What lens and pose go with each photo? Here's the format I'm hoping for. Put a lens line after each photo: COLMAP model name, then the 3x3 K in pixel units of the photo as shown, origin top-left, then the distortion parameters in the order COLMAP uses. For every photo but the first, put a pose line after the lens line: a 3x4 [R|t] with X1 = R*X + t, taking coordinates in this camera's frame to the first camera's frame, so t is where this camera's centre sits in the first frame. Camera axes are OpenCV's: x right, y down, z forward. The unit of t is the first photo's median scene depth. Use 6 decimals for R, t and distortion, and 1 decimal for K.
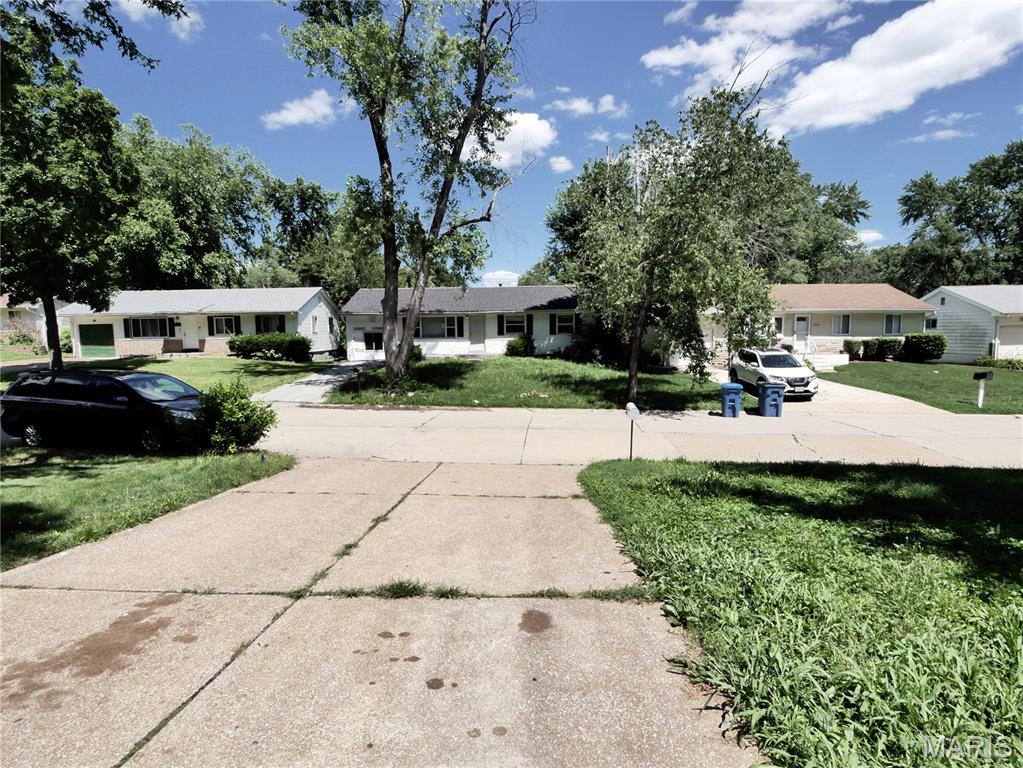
lens RADIAL K [[551.7, 0, 512.8], [0, 551.7, 384.8], [0, 0, 1]] dist [0.001573, 0.000691]
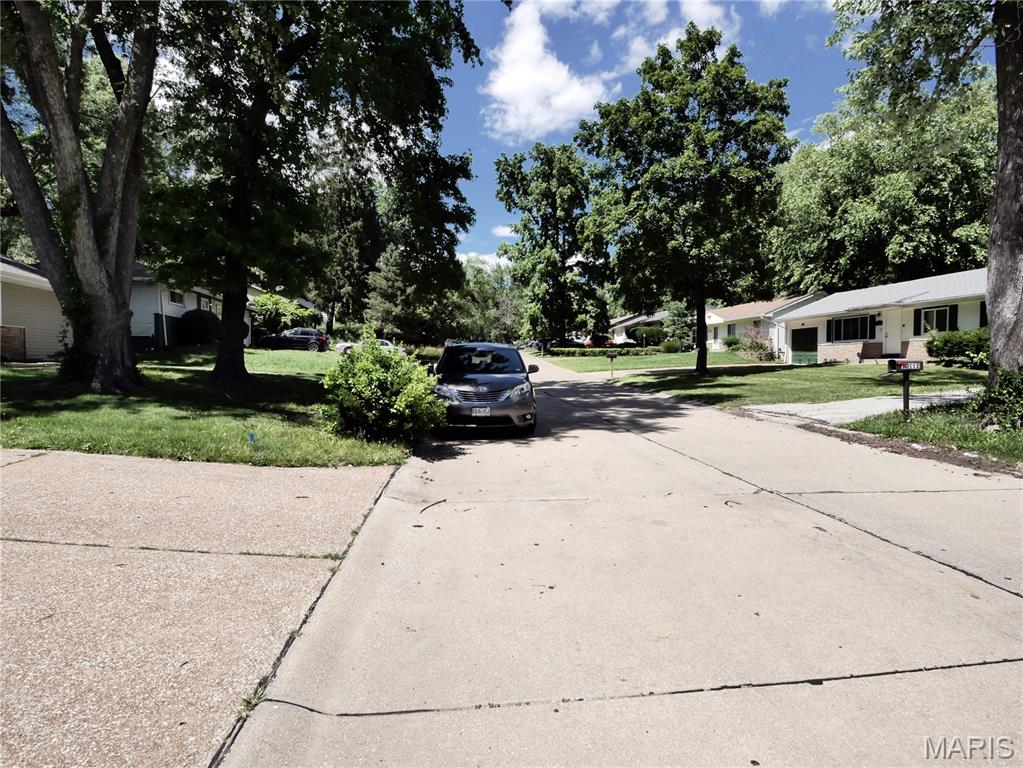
lens RADIAL K [[551.7, 0, 511.1], [0, 551.7, 379.6], [0, 0, 1]] dist [0.001573, 0.000691]
pose [[0.188837, 0.036867, -0.981316, 0.068351], [-0.092503, 0.995519, 0.019600, 0.003752], [0.977642, 0.087074, 0.191402, 0.343878]]
